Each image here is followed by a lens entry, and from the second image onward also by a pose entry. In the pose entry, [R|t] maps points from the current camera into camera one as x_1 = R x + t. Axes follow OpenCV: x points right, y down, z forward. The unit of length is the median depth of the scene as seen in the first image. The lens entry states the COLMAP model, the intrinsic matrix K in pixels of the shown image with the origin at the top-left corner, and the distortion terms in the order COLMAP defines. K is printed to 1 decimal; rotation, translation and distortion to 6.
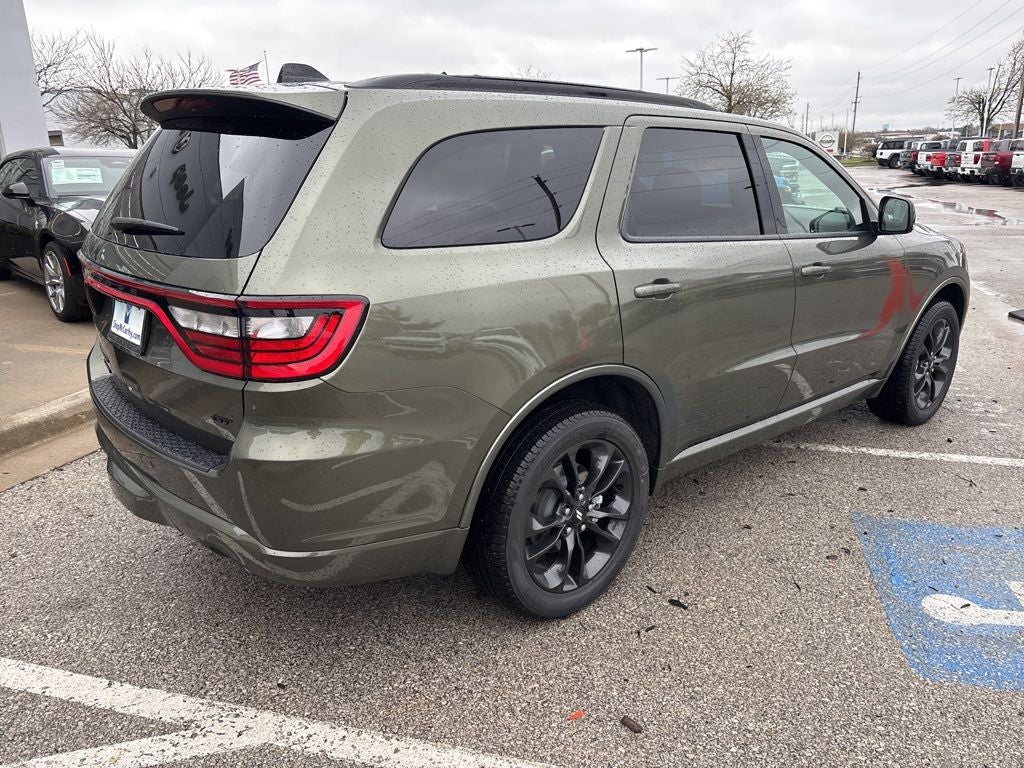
lens RADIAL K [[768.3, 0, 510.7], [0, 768.3, 388.2], [0, 0, 1]] dist [0.059521, -0.069562]
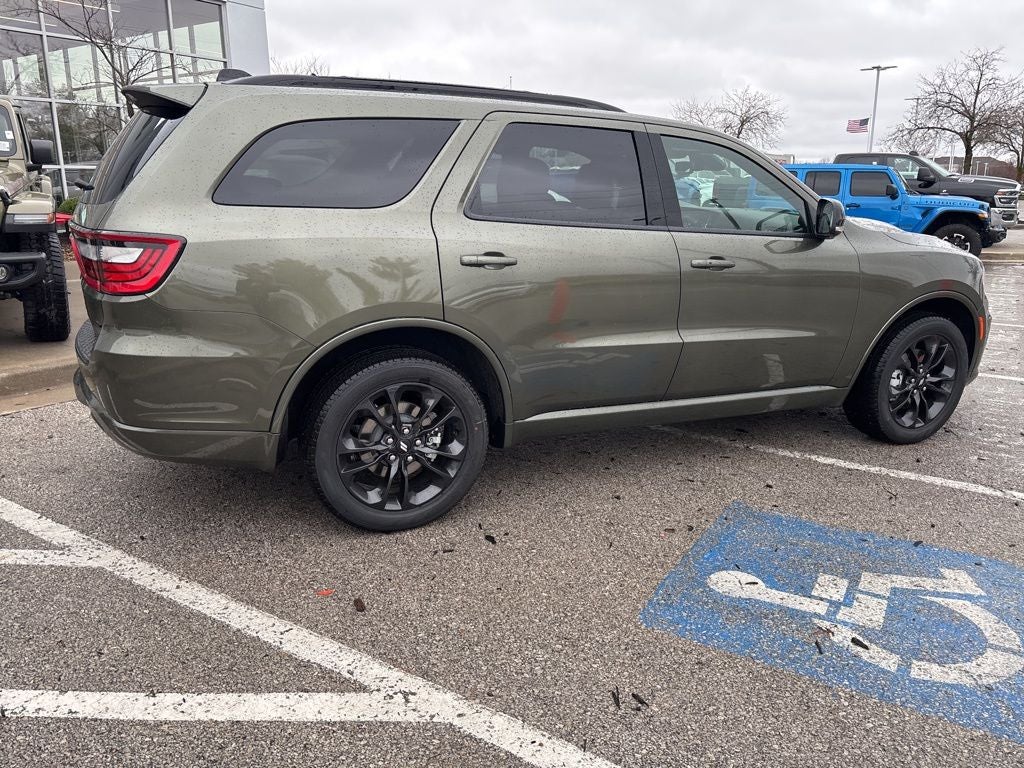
lens RADIAL K [[766.6, 0, 512.0], [0, 766.6, 384.0], [0, 0, 1]] dist [0.070651, -0.084933]
pose [[0.956723, 0.099251, -0.273553, 0.552939], [-0.107461, 0.994094, -0.015154, 0.068892], [0.270433, 0.043895, 0.961738, -0.088513]]
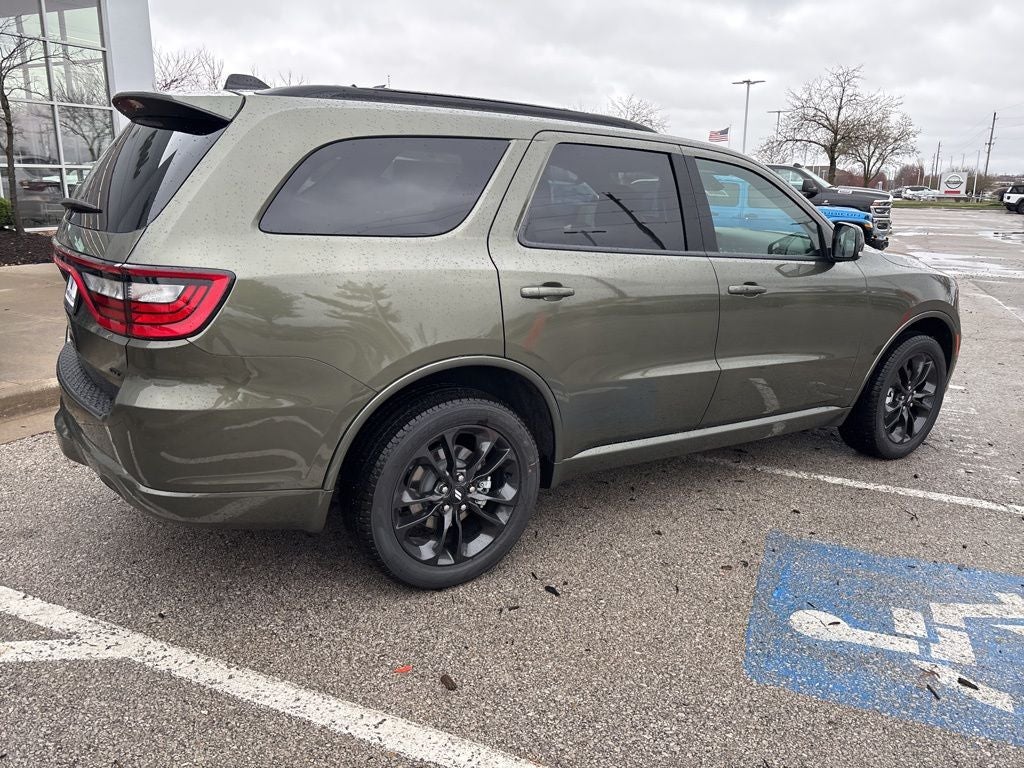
lens RADIAL K [[769.2, 0, 509.9], [0, 769.2, 382.9], [0, 0, 1]] dist [0.062062, -0.076501]
pose [[0.989254, 0.076061, -0.124864, 0.280007], [-0.080626, 0.996233, -0.031914, 0.036842], [0.121966, 0.041638, 0.991660, -0.064031]]
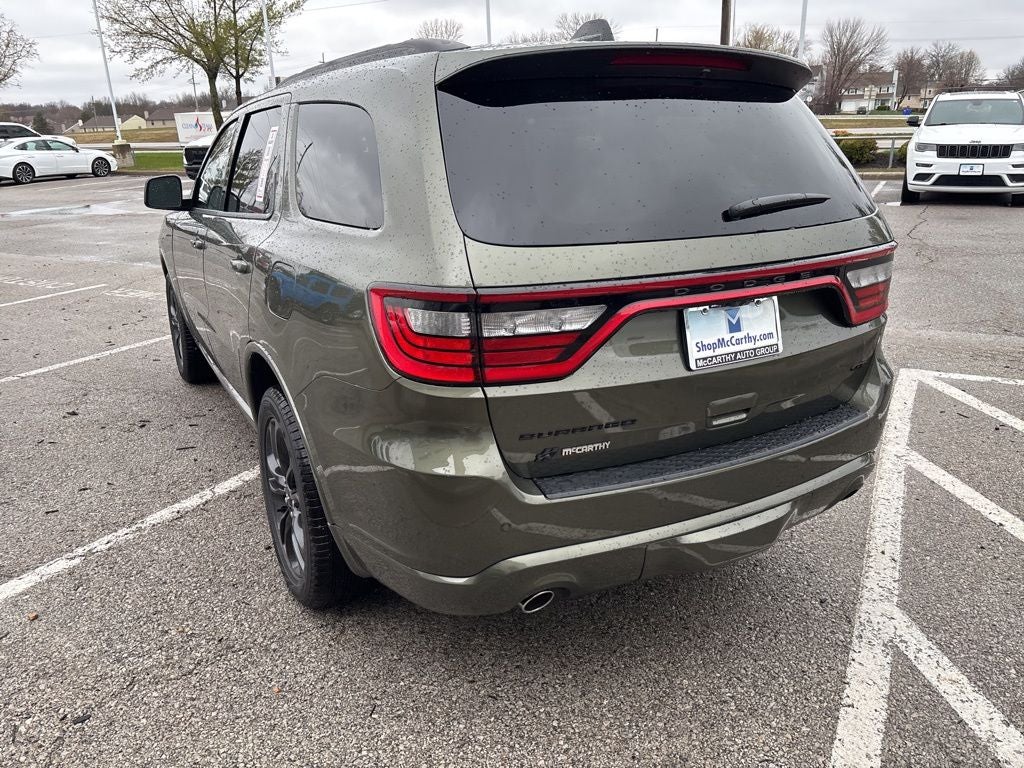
lens RADIAL K [[772.1, 0, 512.0], [0, 772.1, 384.0], [0, 0, 1]] dist [0.020667, -0.001803]
pose [[0.223533, -0.287005, 0.931483, -1.167325], [0.309206, 0.927183, 0.211479, -0.239414], [-0.924351, 0.240748, 0.295999, 0.881266]]
